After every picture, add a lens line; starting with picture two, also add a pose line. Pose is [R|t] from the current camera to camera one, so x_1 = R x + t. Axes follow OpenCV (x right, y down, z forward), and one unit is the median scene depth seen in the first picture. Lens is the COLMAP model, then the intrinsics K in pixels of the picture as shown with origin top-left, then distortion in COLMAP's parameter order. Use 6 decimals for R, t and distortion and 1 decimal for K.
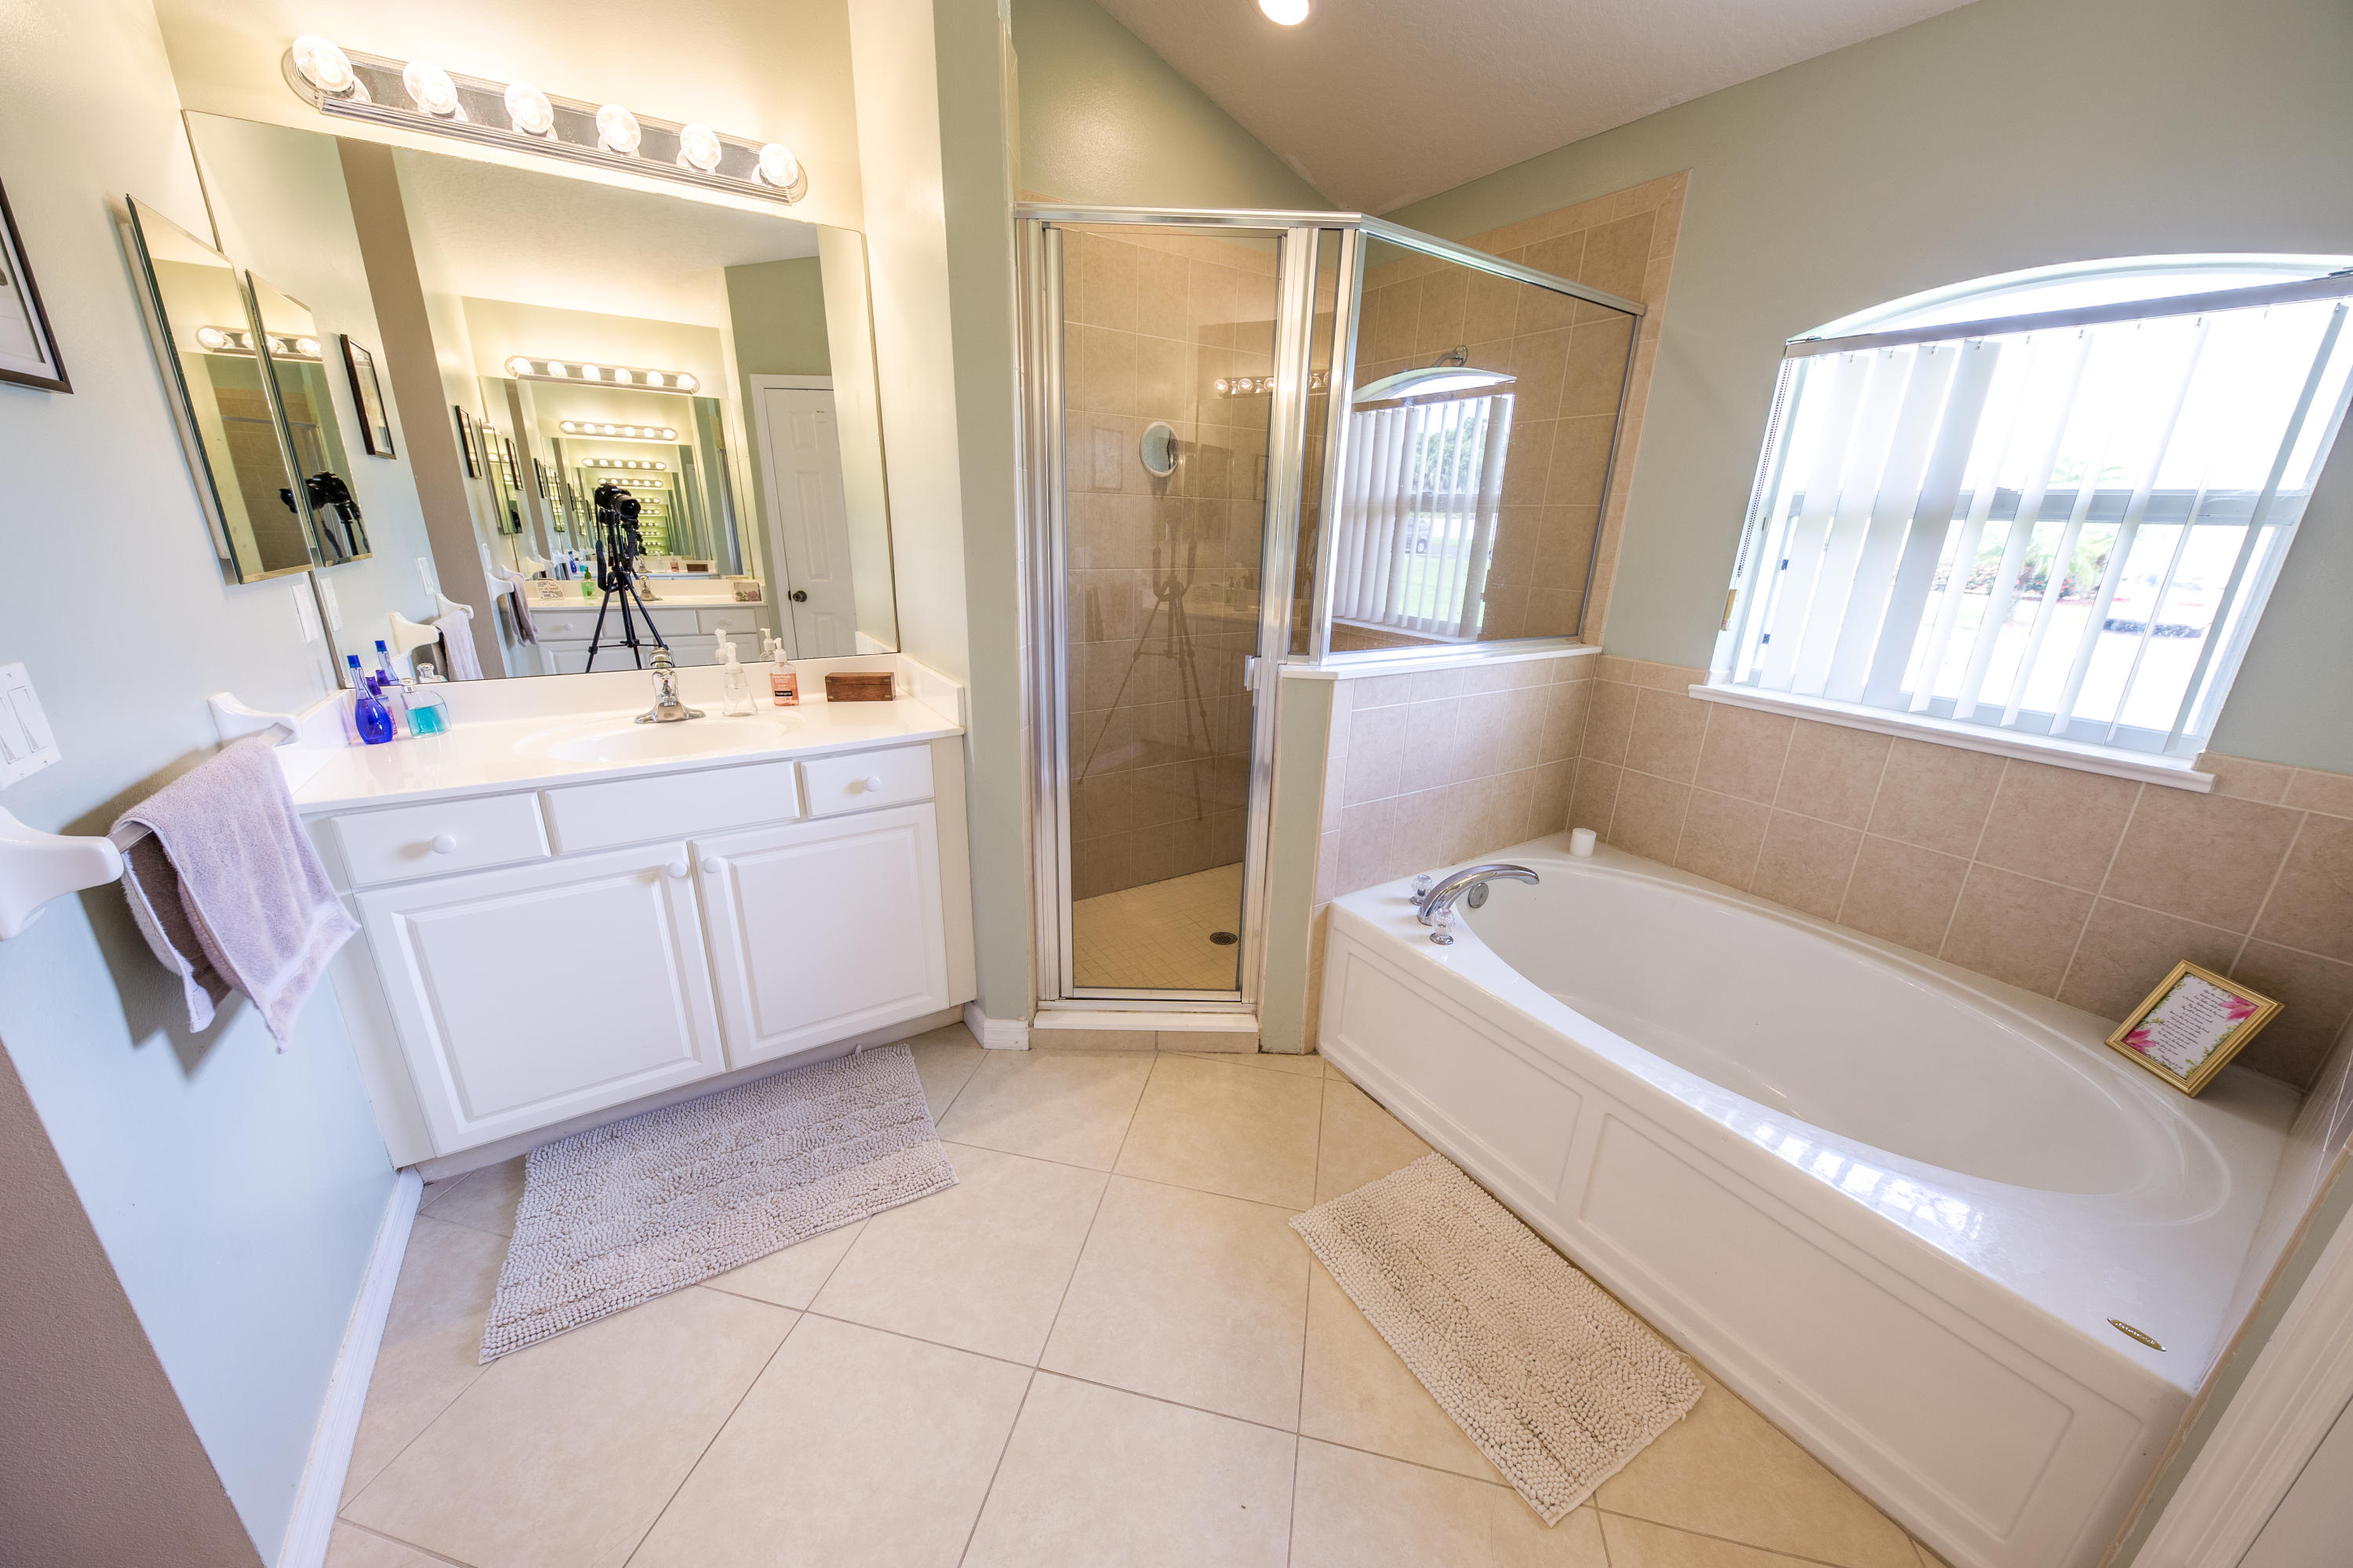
lens RADIAL K [[816.9, 0, 1173.3], [0, 816.9, 776.7], [0, 0, 1]] dist [0.011038, -0.005616]
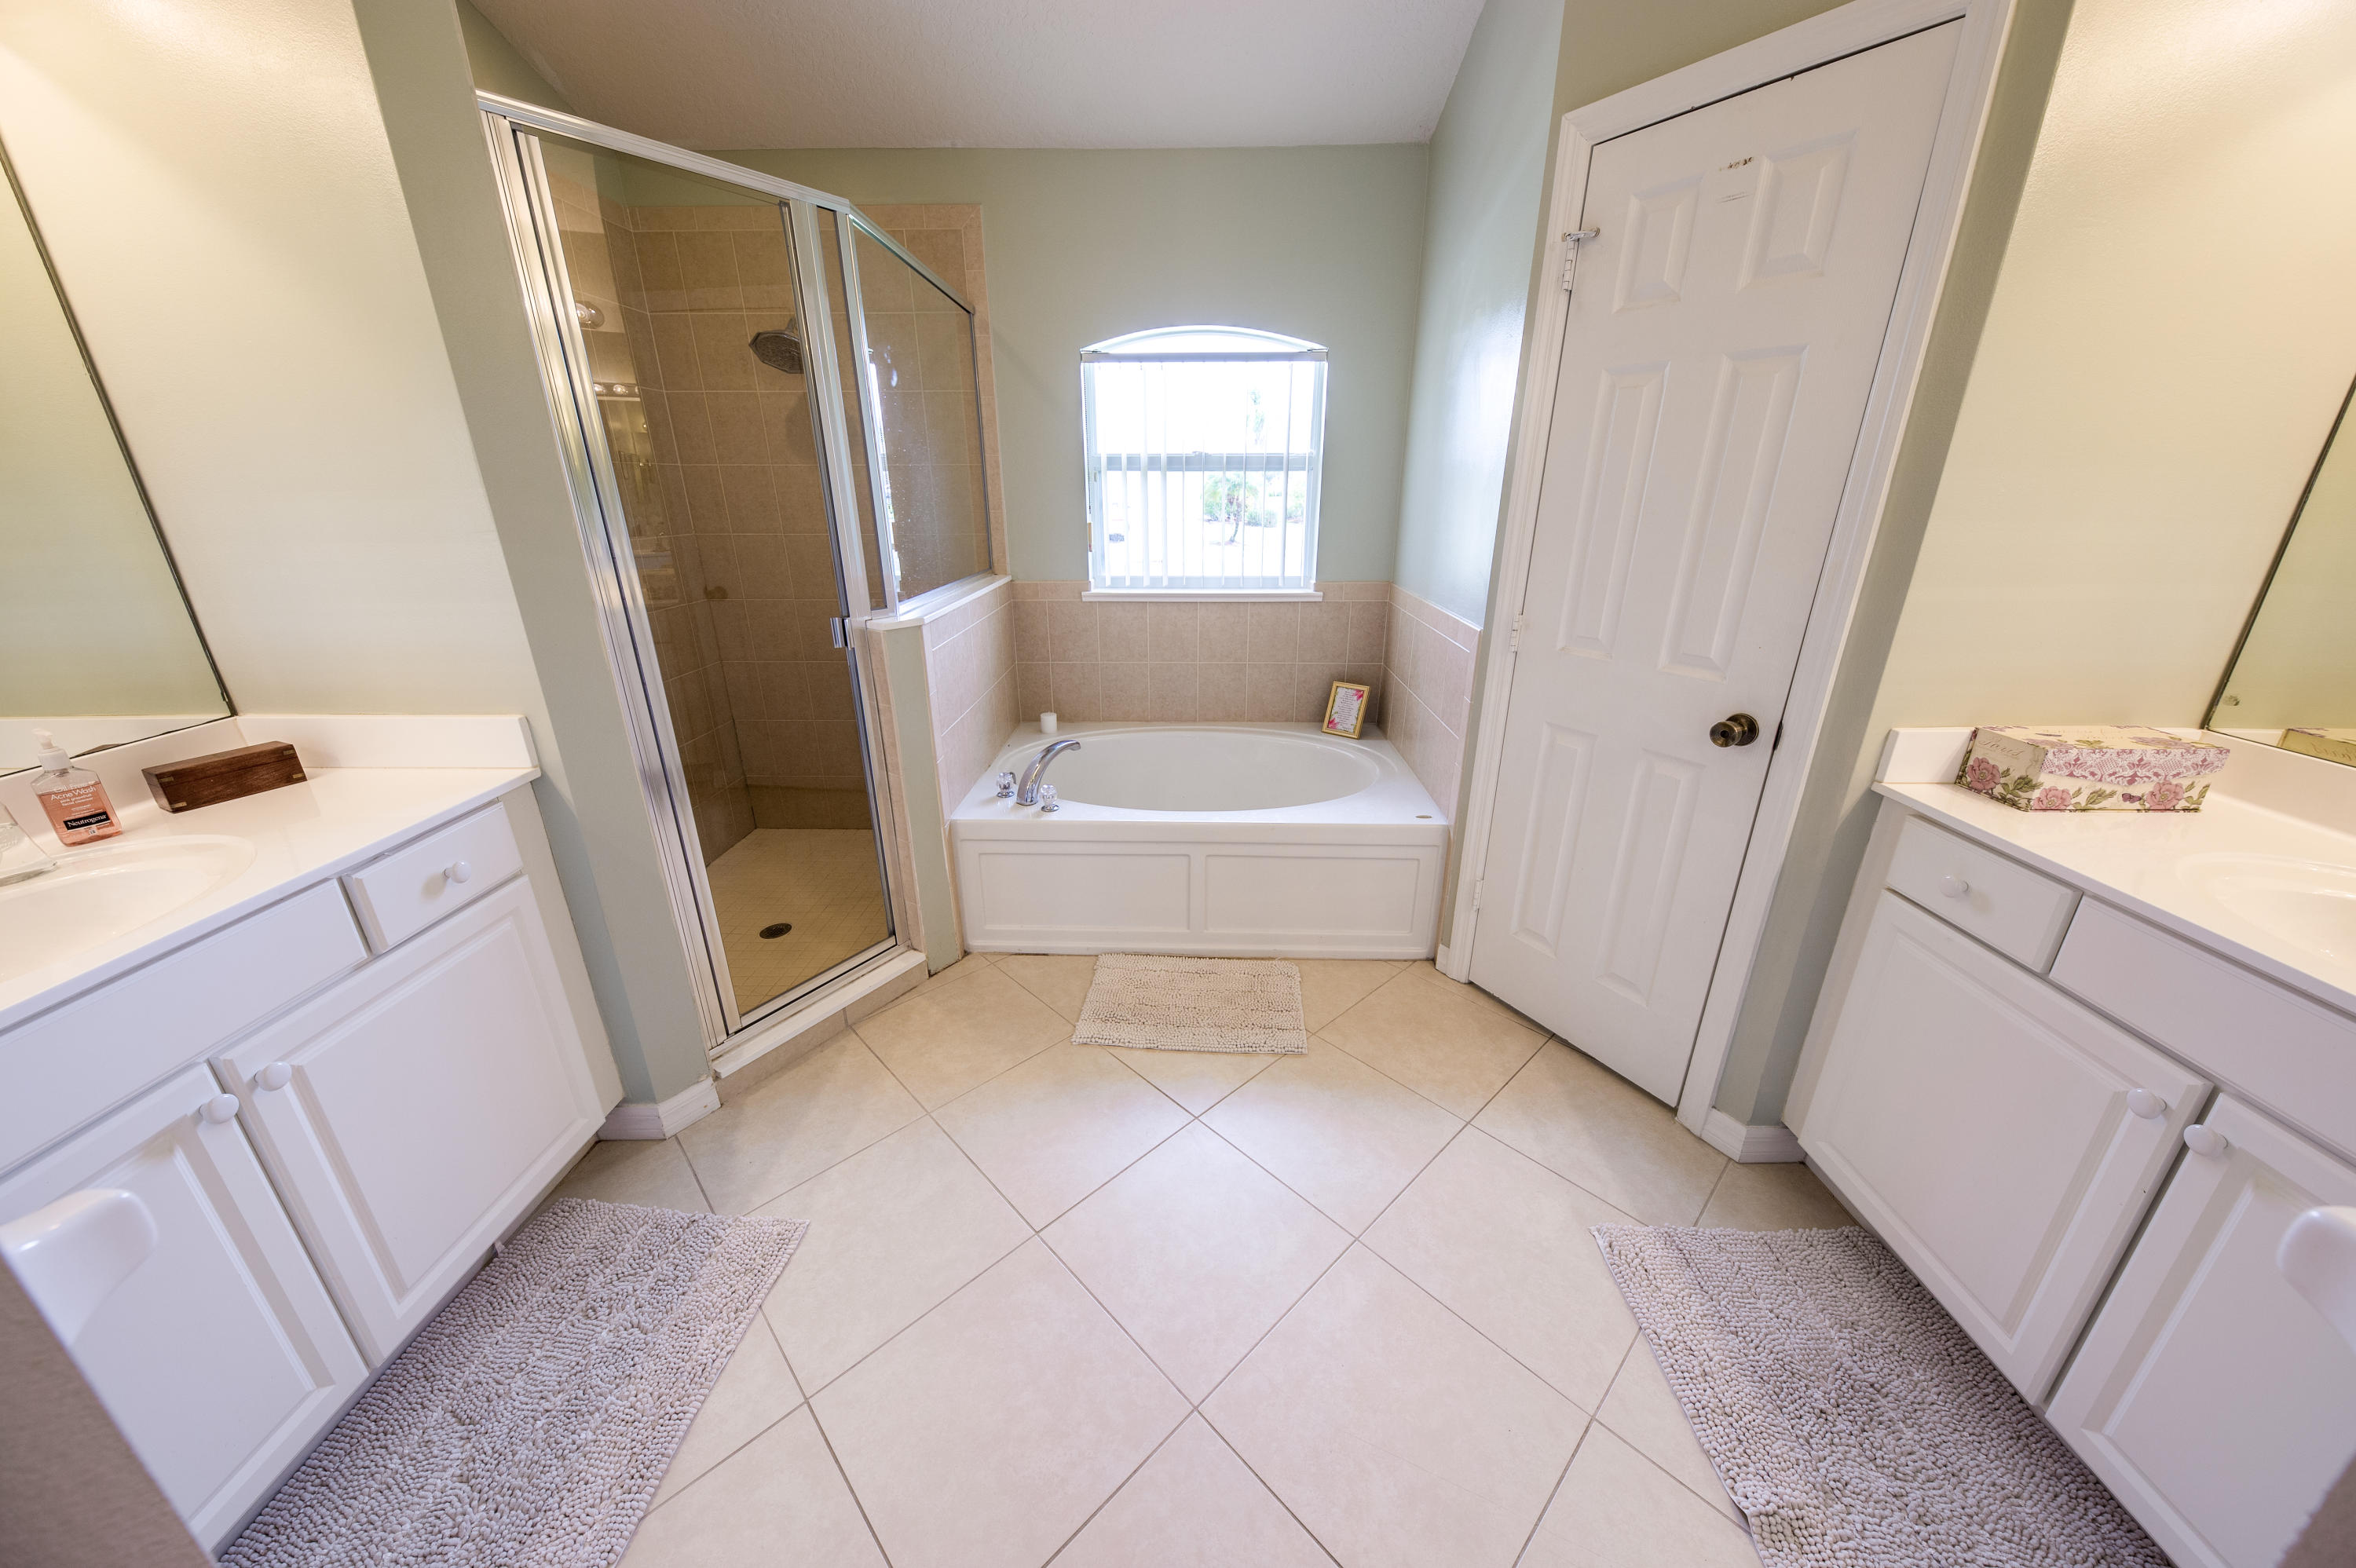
lens RADIAL K [[817.8, 0, 1174.8], [0, 817.8, 776.7], [0, 0, 1]] dist [0.011038, -0.005616]
pose [[0.556995, -0.309771, 0.770583, -0.520591], [0.270224, 0.944947, 0.184541, -0.032655], [-0.785325, 0.105442, 0.610038, 0.051290]]
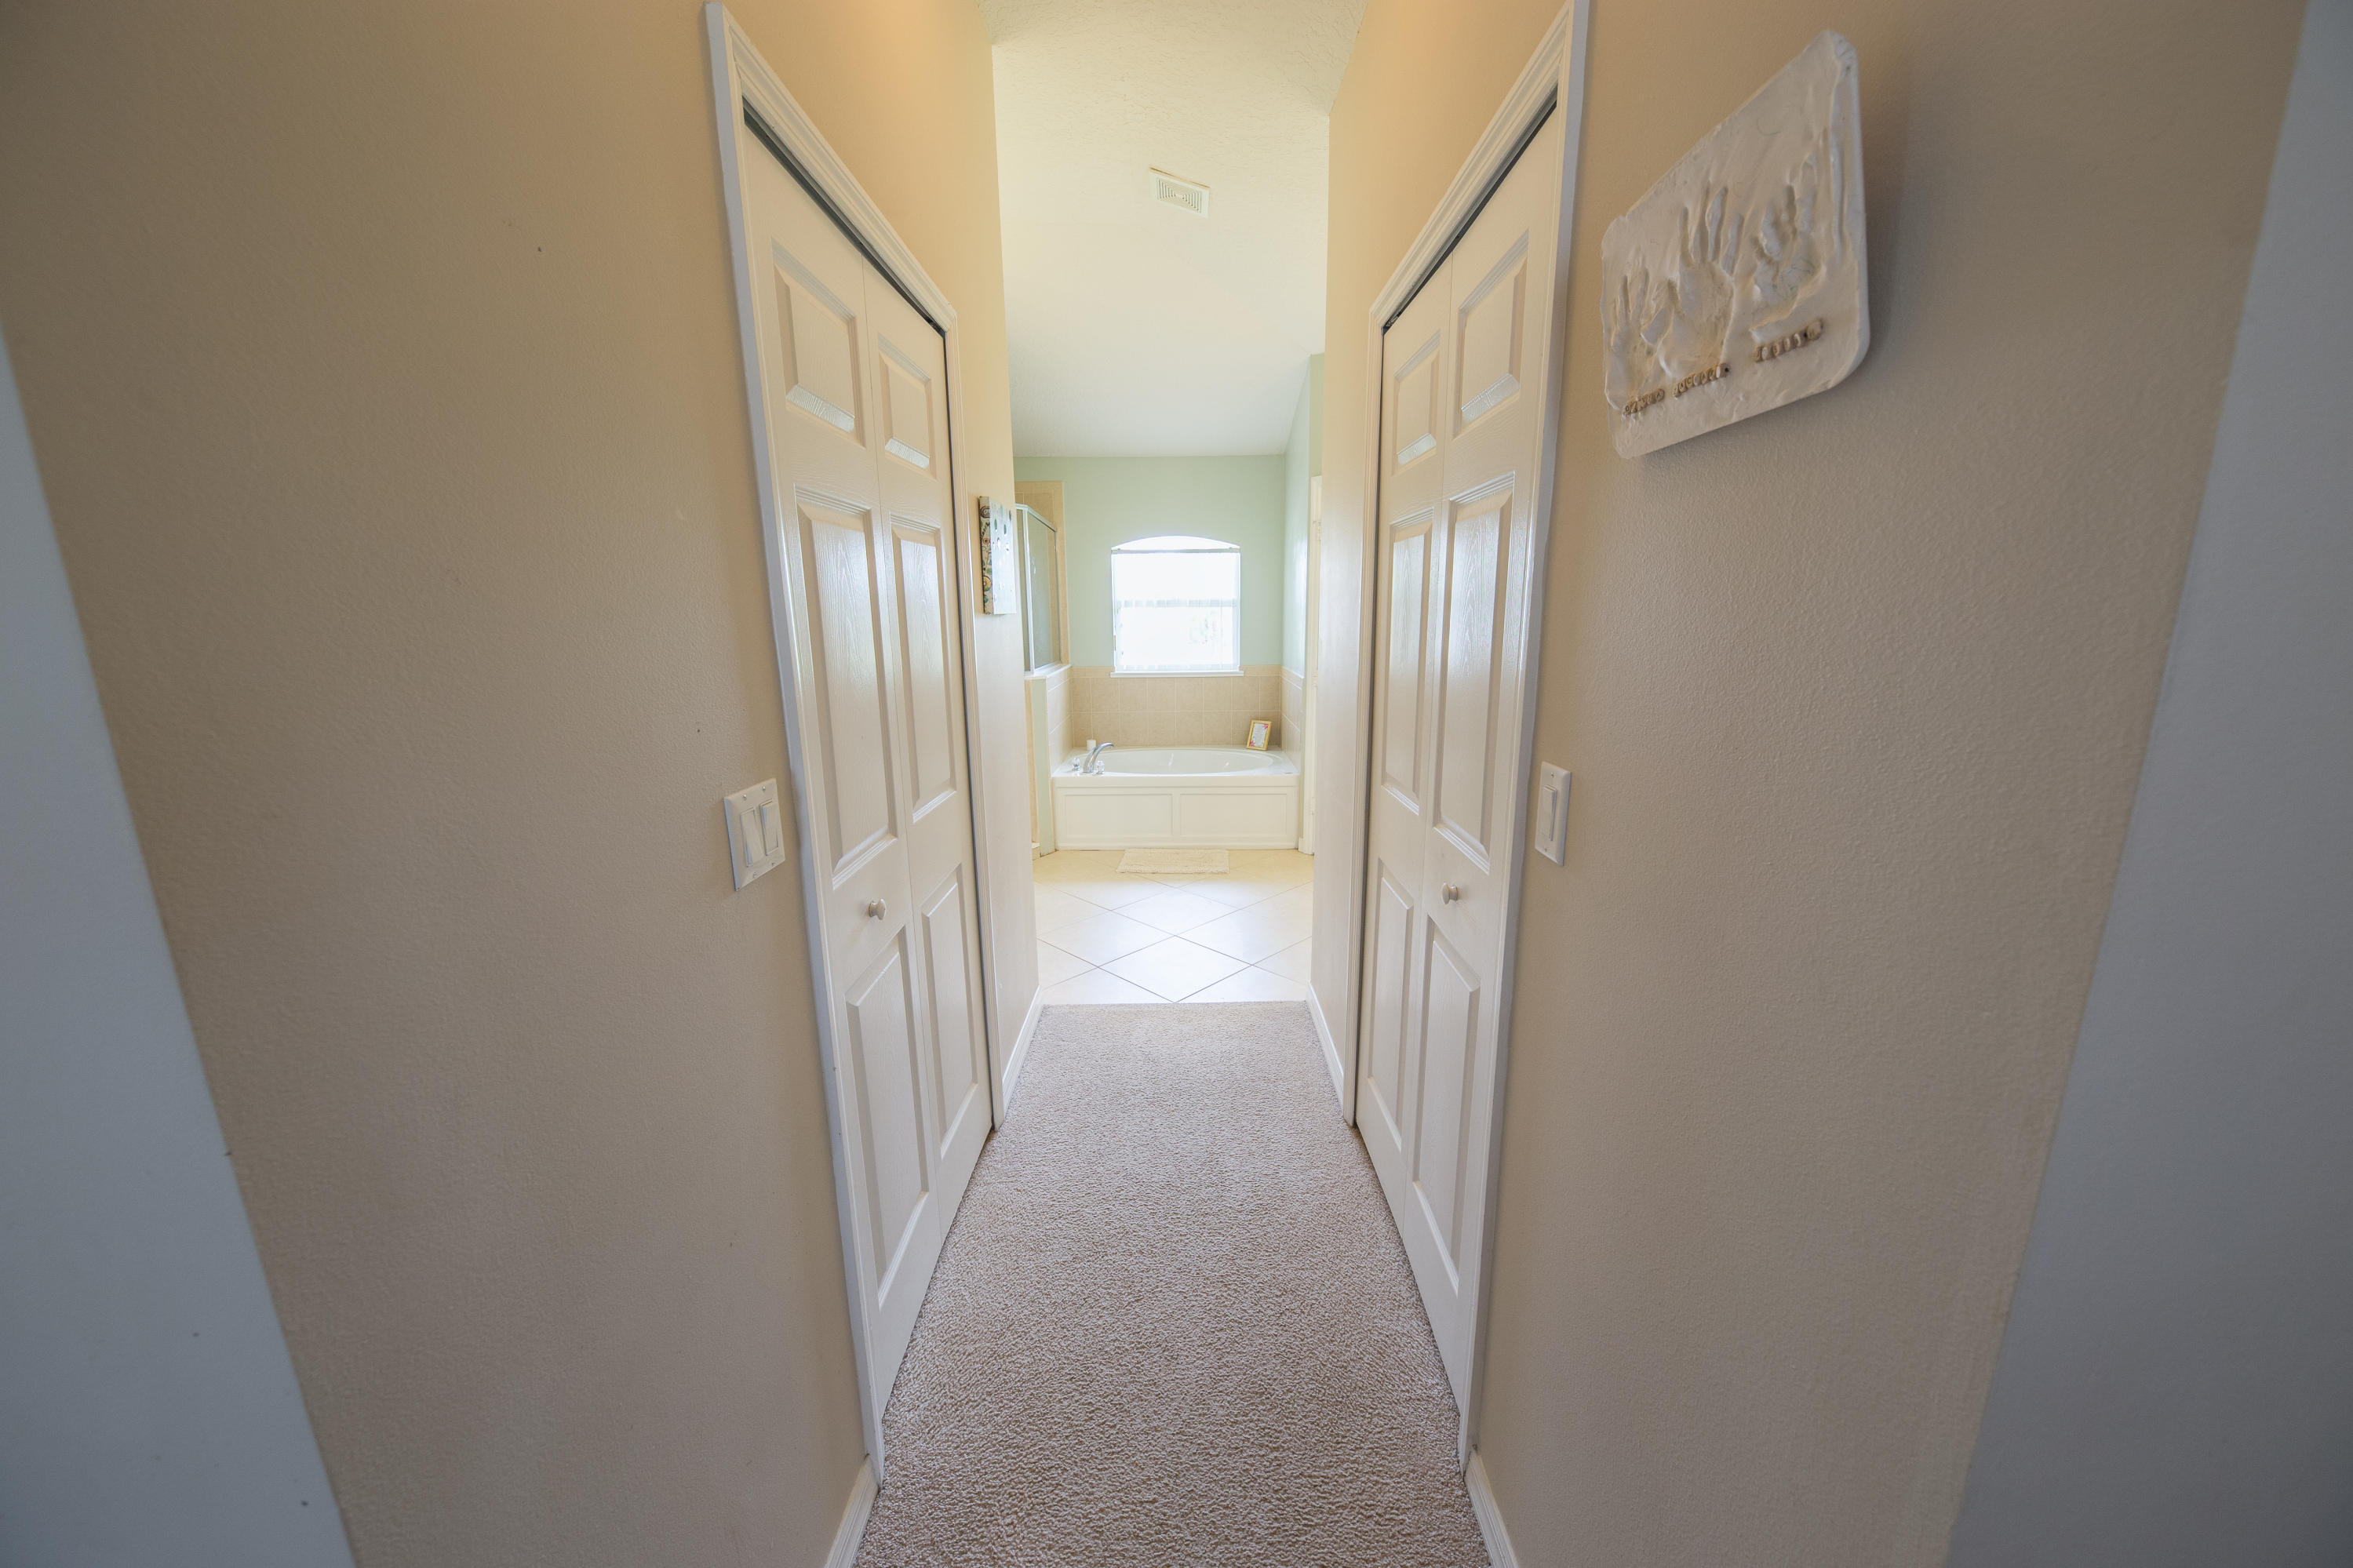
lens RADIAL K [[816.7, 0, 1173.3], [0, 816.7, 776.7], [0, 0, 1]] dist [0.011038, -0.005616]
pose [[0.539267, -0.200347, 0.817956, -1.555147], [0.280236, 0.958626, 0.050047, 0.137648], [-0.794140, 0.202232, 0.573100, -0.600287]]
